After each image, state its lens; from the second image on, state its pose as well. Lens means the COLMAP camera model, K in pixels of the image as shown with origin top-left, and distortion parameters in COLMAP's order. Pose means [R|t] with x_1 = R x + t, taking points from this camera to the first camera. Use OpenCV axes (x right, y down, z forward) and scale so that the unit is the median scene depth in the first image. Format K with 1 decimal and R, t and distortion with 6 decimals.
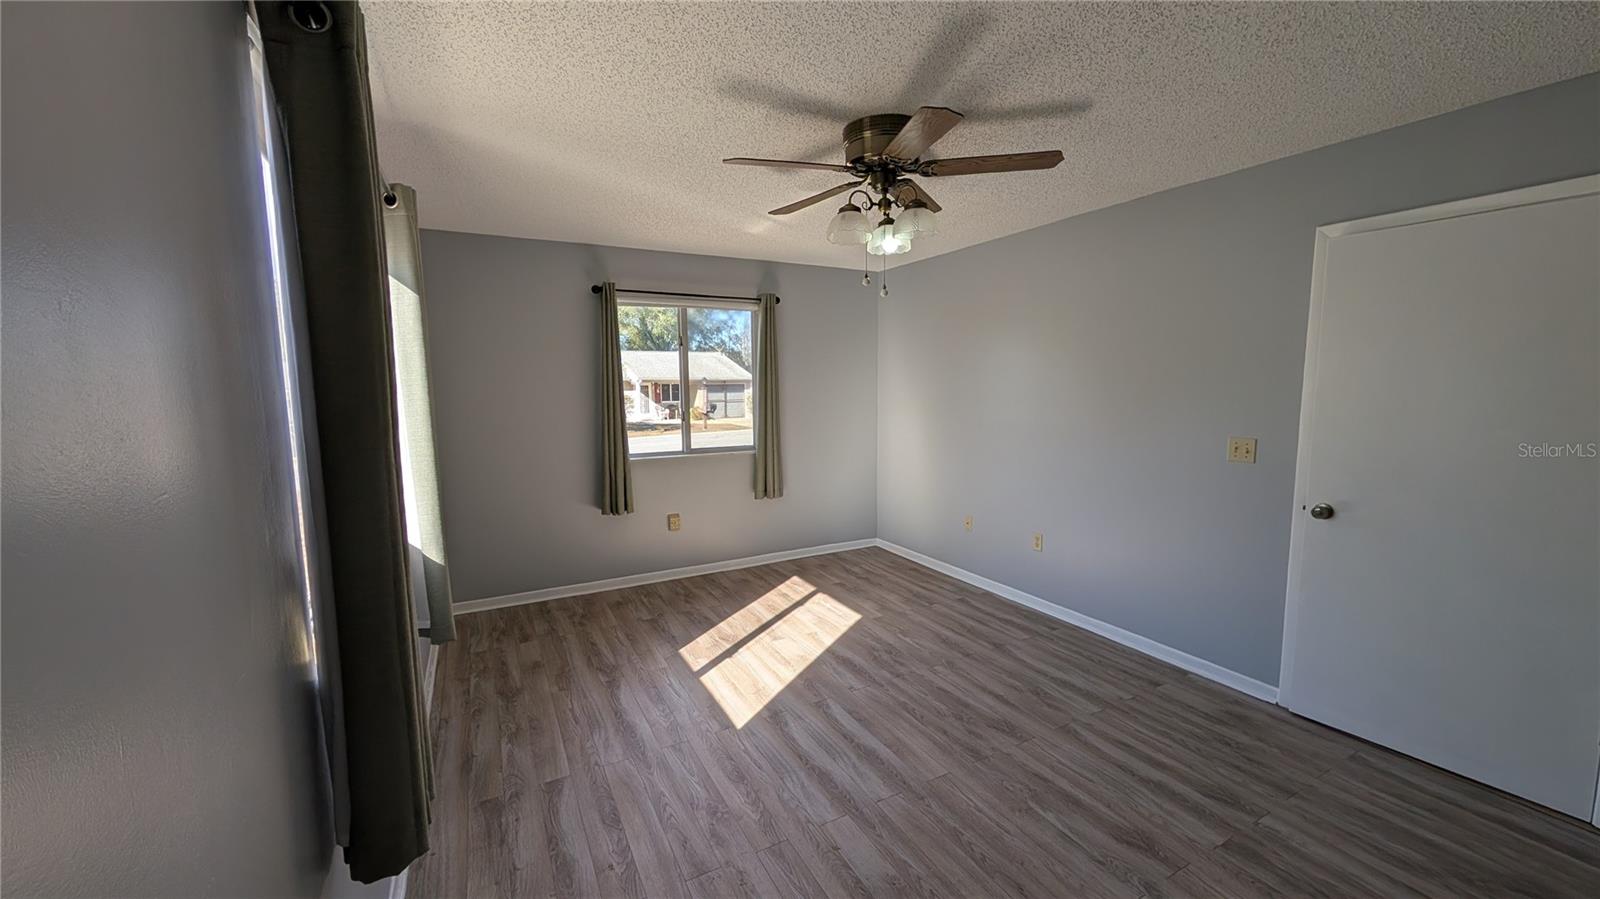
lens RADIAL K [[602.9, 0, 799.3], [0, 602.9, 444.2], [0, 0, 1]] dist [-0.001084, -0.000352]
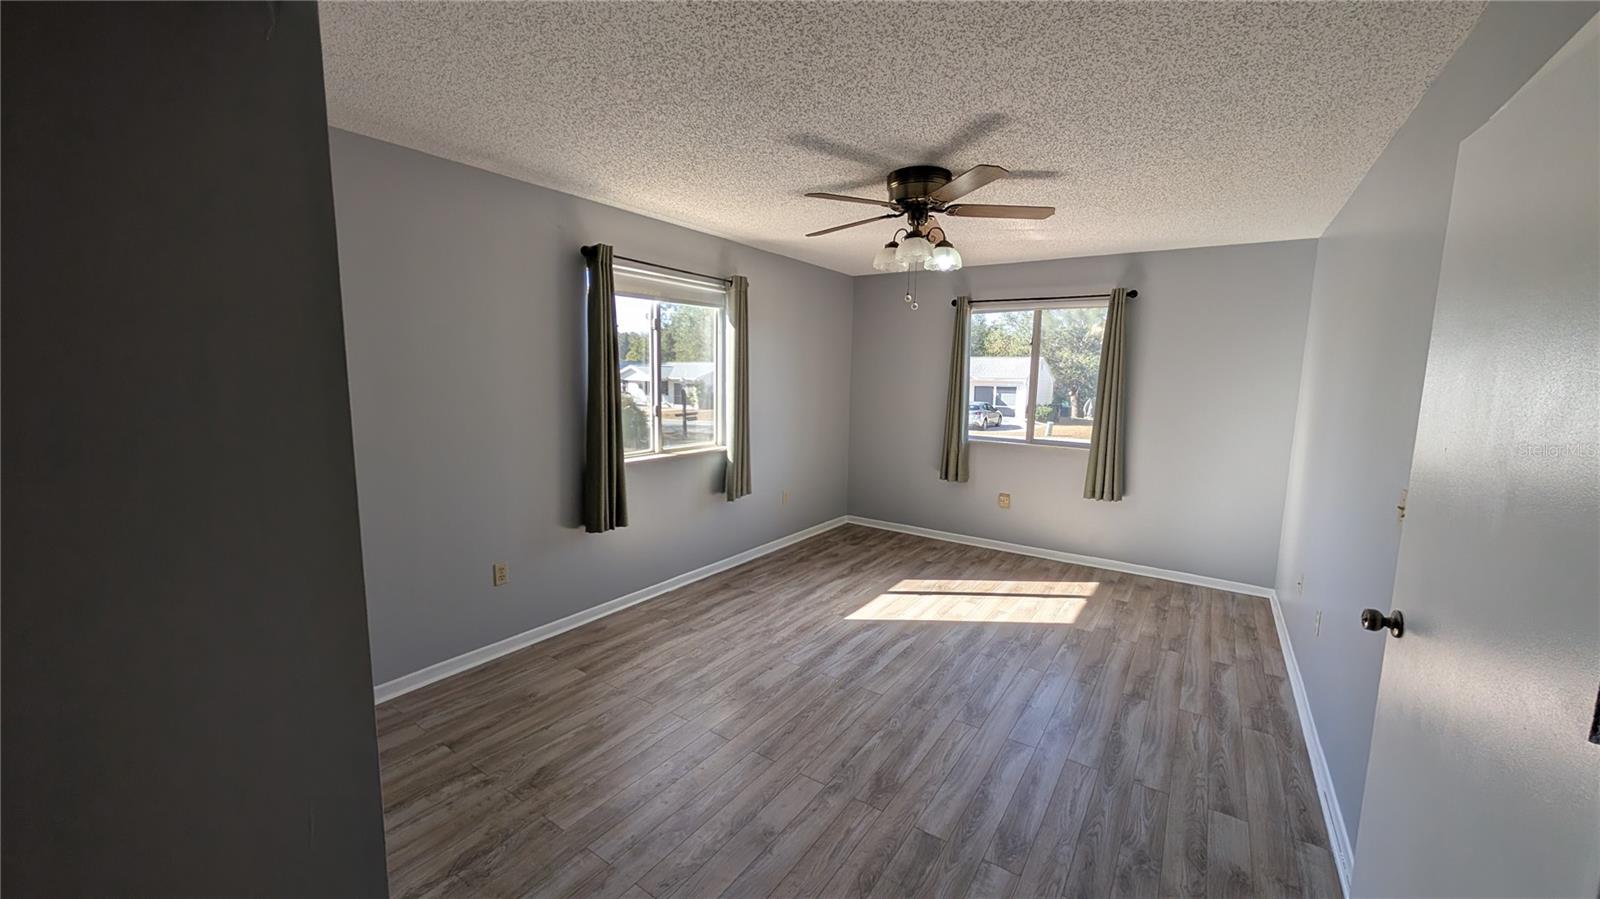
lens RADIAL K [[602.9, 0, 802.7], [0, 602.9, 447.1], [0, 0, 1]] dist [-0.001084, -0.000352]
pose [[0.463777, 0.128793, -0.876540, 0.760248], [-0.116113, 0.989679, 0.083982, -0.028268], [0.878310, 0.062829, 0.473945, 0.150559]]
